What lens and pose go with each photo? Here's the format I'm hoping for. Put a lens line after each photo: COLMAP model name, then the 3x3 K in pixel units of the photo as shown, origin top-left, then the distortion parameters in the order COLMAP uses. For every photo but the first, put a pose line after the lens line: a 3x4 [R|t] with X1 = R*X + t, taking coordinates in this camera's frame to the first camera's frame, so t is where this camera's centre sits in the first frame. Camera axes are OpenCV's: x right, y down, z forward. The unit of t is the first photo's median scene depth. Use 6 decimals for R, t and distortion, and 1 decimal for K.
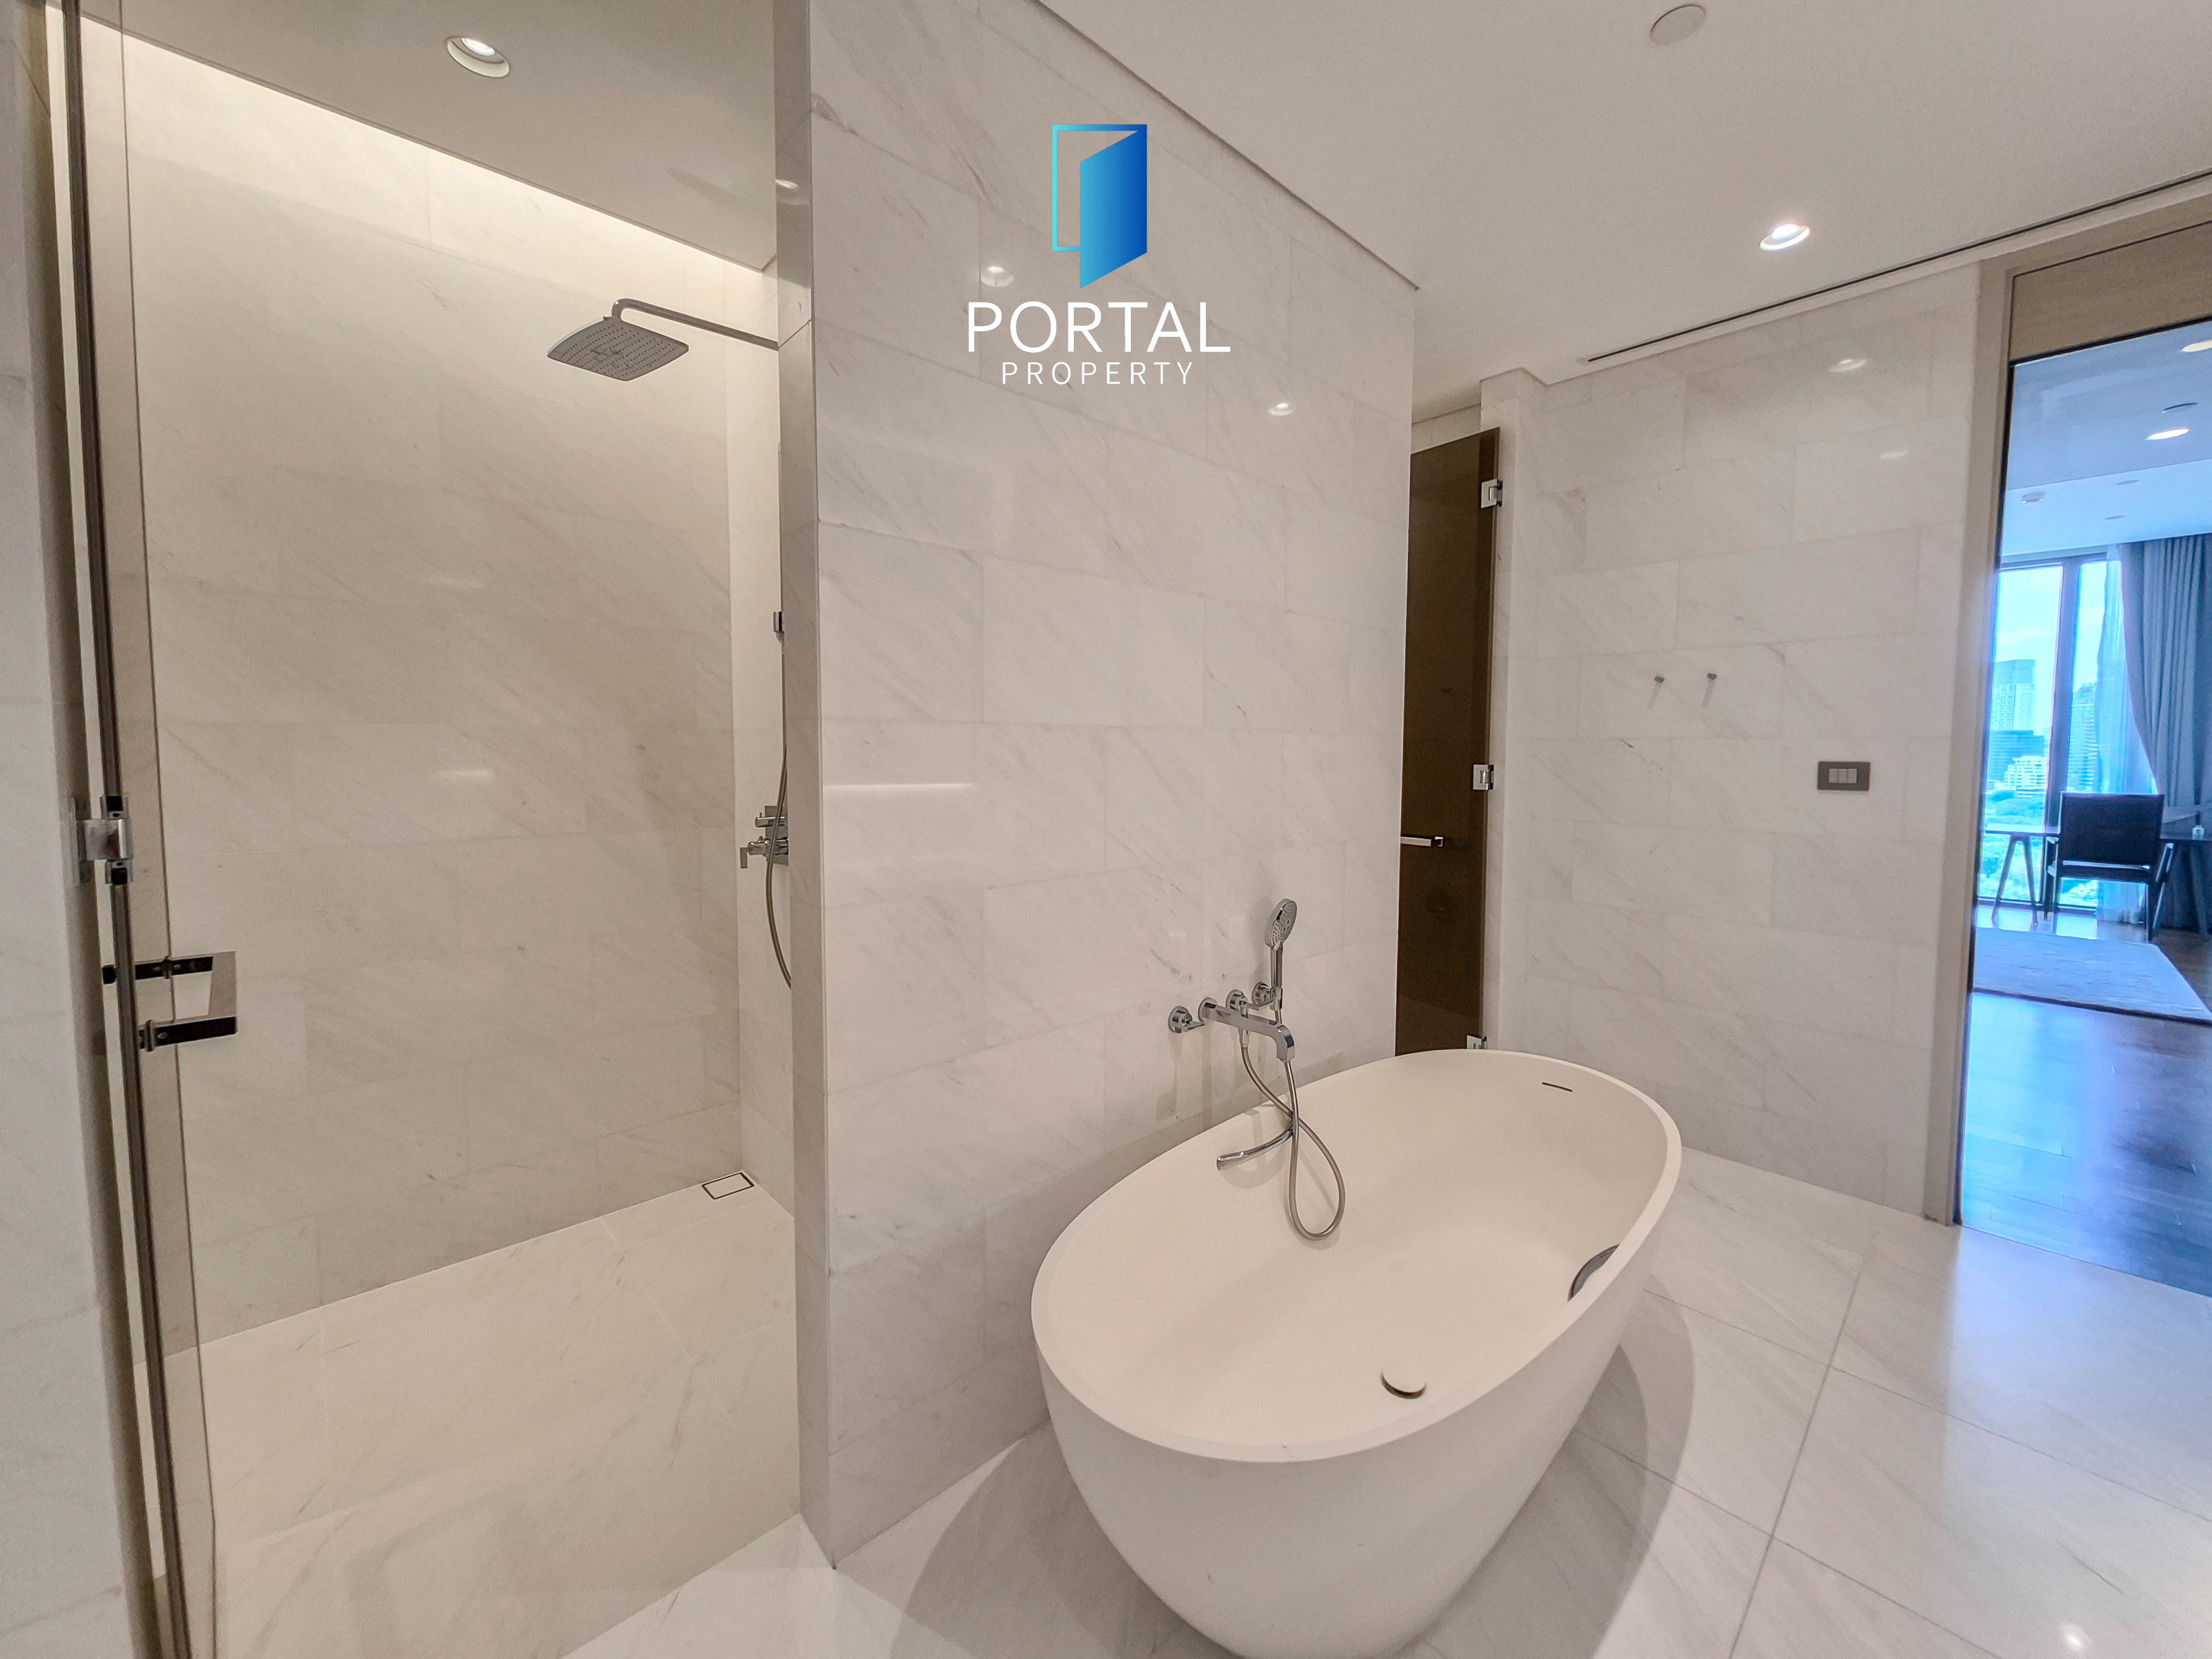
lens RADIAL K [[870.2, 0, 1109.9], [0, 870.2, 805.8], [0, 0, 1]] dist [0.007356, -0.002374]
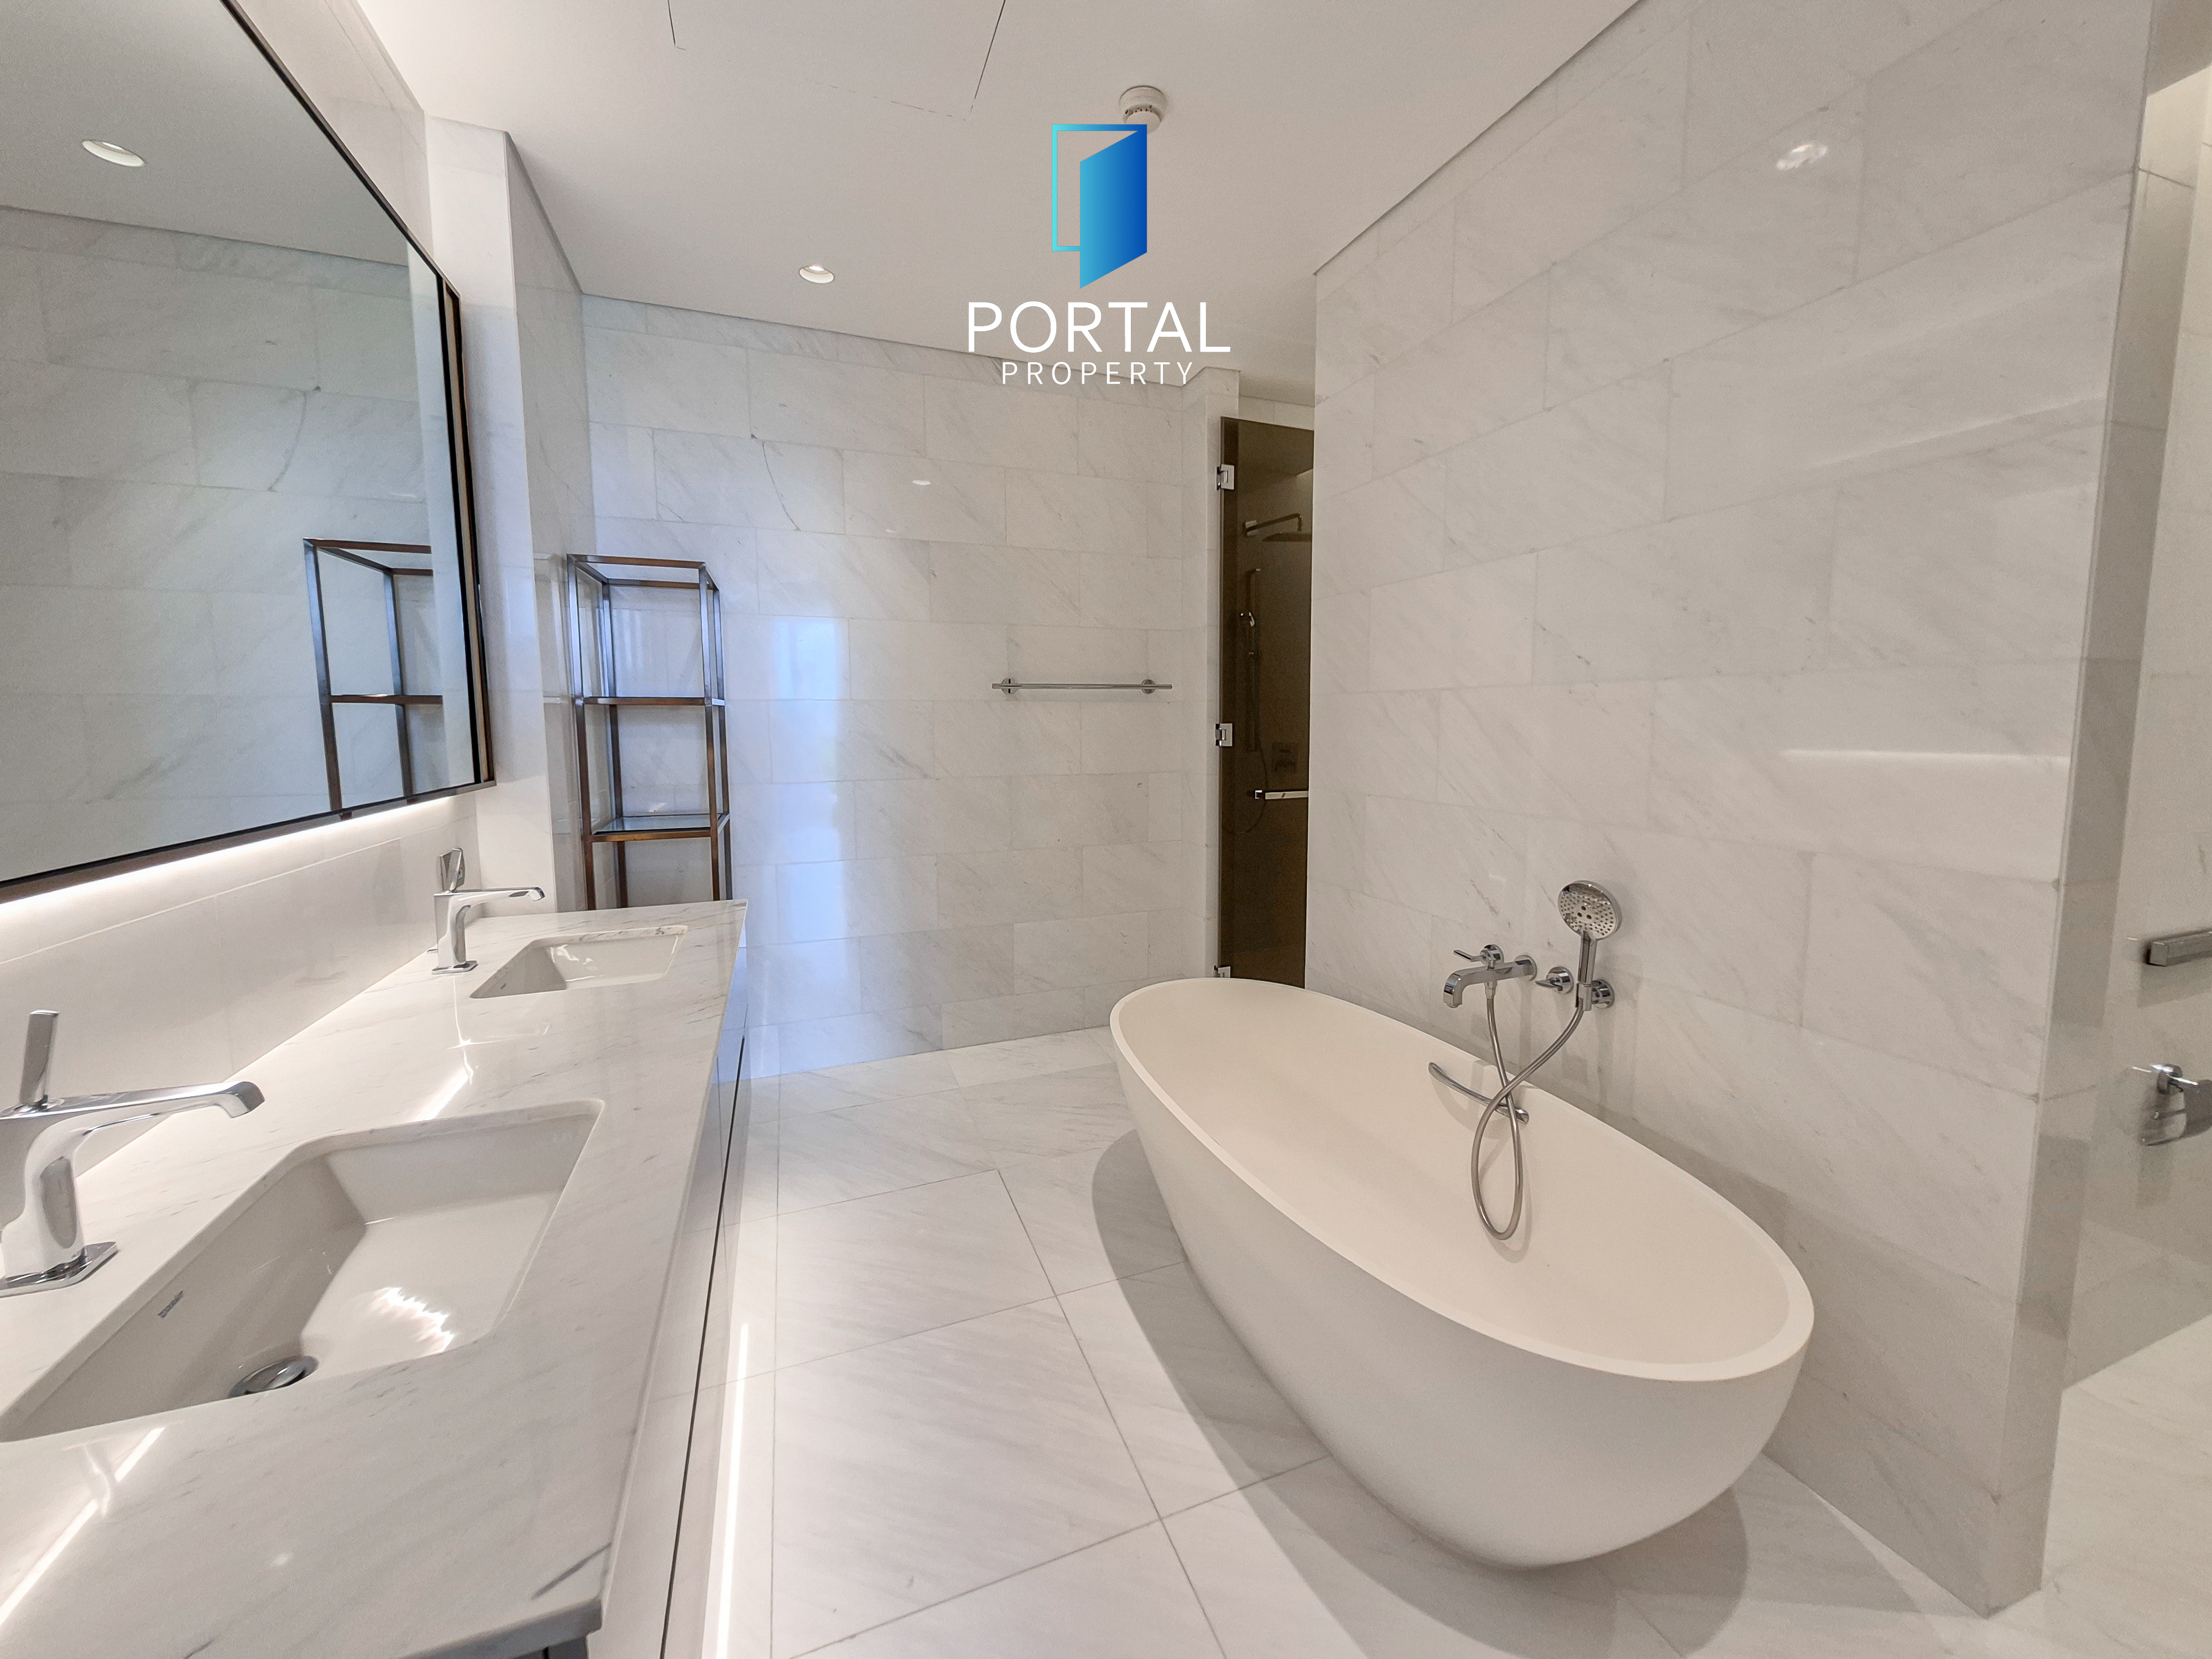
lens RADIAL K [[870.2, 0, 1146.6], [0, 870.2, 814.4], [0, 0, 1]] dist [0.007356, -0.002374]
pose [[-0.358431, 0.097875, -0.928411, 1.286260], [-0.063967, 0.989577, 0.129019, -0.043645], [0.931362, 0.105632, -0.348434, 1.009571]]
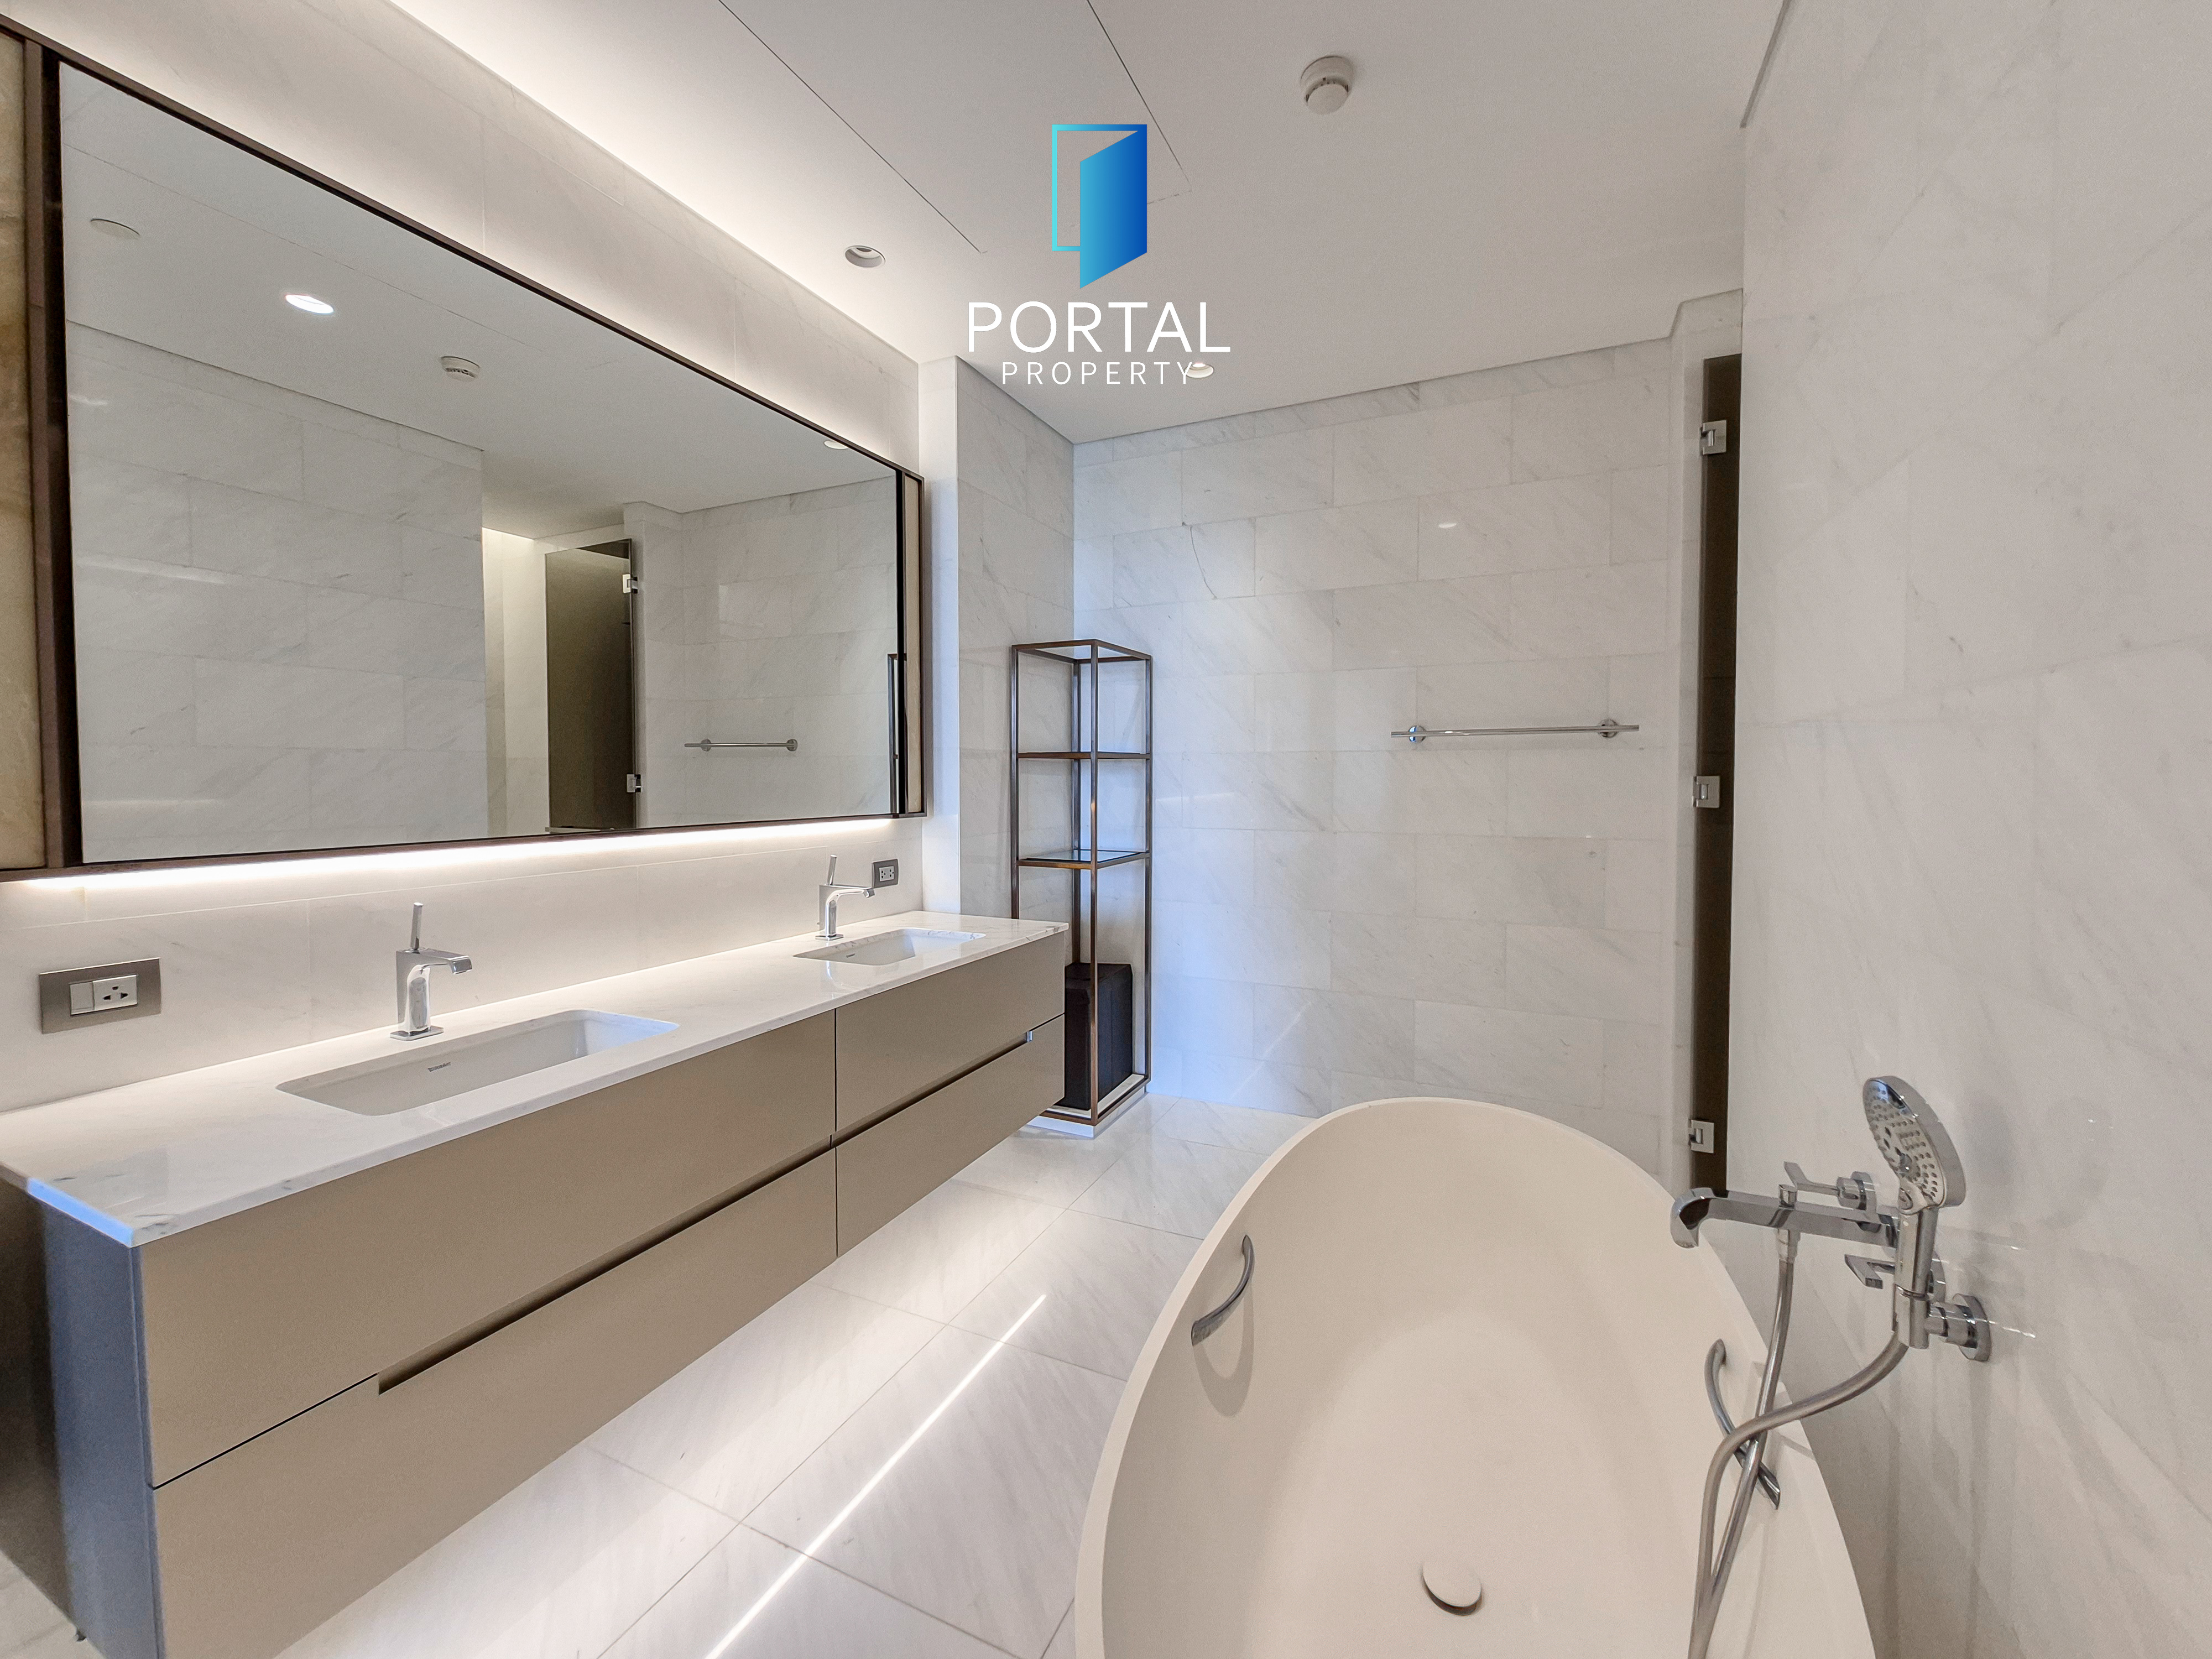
lens RADIAL K [[870.2, 0, 1114.7], [0, 870.2, 810.4], [0, 0, 1]] dist [0.007356, -0.002374]
pose [[-0.925884, 0.009338, -0.377694, 0.799147], [-0.031529, 0.994298, 0.101872, -0.062738], [0.376491, 0.106230, -0.920309, 1.410318]]
